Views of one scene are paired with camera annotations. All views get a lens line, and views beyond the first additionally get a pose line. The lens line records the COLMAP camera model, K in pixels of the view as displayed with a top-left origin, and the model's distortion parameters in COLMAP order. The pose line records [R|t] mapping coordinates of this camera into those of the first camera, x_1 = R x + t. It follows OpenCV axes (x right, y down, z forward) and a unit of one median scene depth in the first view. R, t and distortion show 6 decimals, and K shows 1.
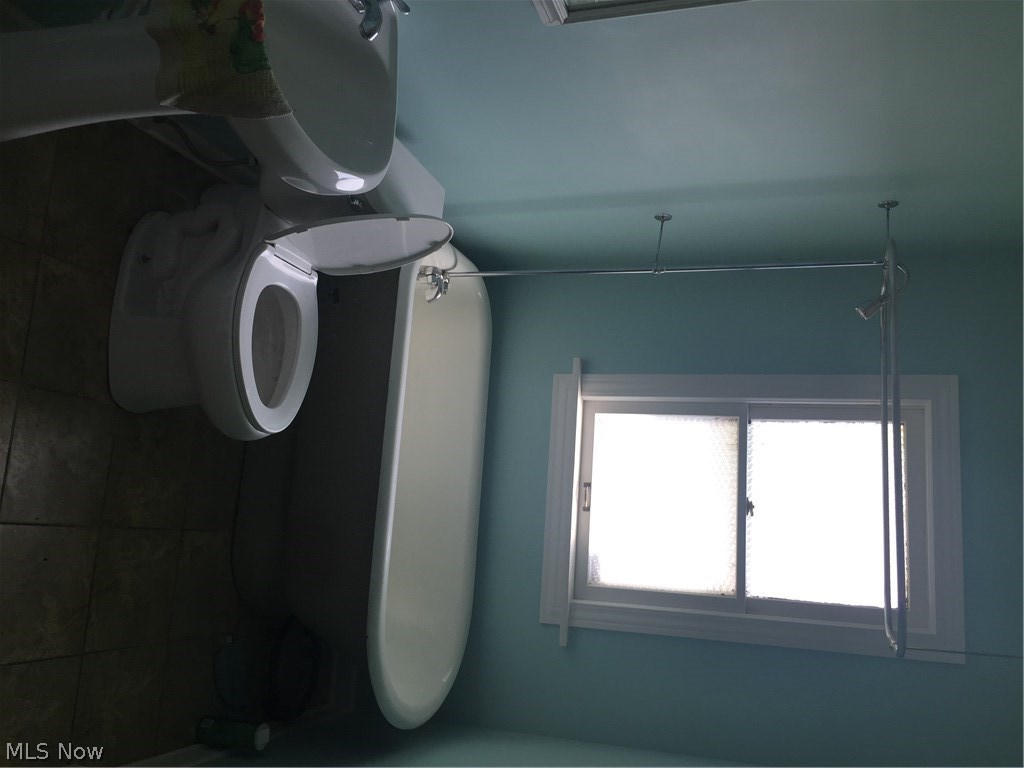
lens RADIAL K [[890.7, 0, 508.0], [0, 890.7, 385.4], [0, 0, 1]] dist [0.082823, -0.120960]
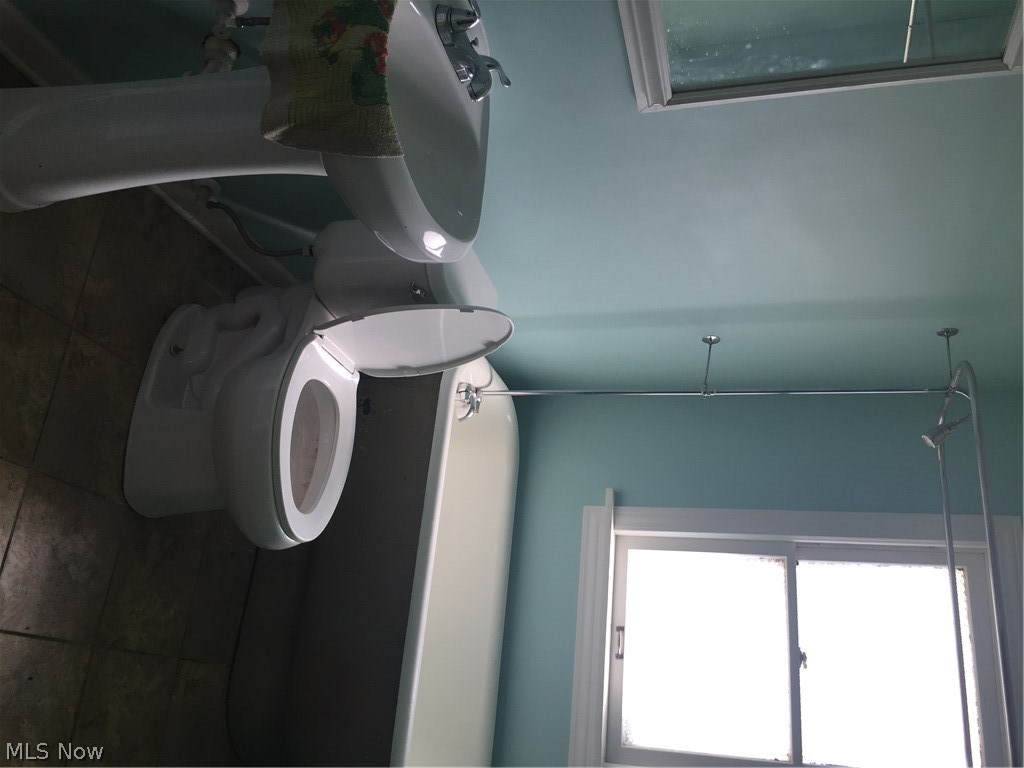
lens RADIAL K [[890.7, 0, 517.1], [0, 890.7, 375.4], [0, 0, 1]] dist [0.082823, -0.120960]
pose [[0.998287, 0.042009, 0.040719, -0.085896], [-0.033173, 0.979745, -0.197485, 0.055916], [-0.048190, 0.195795, 0.979460, 0.075082]]
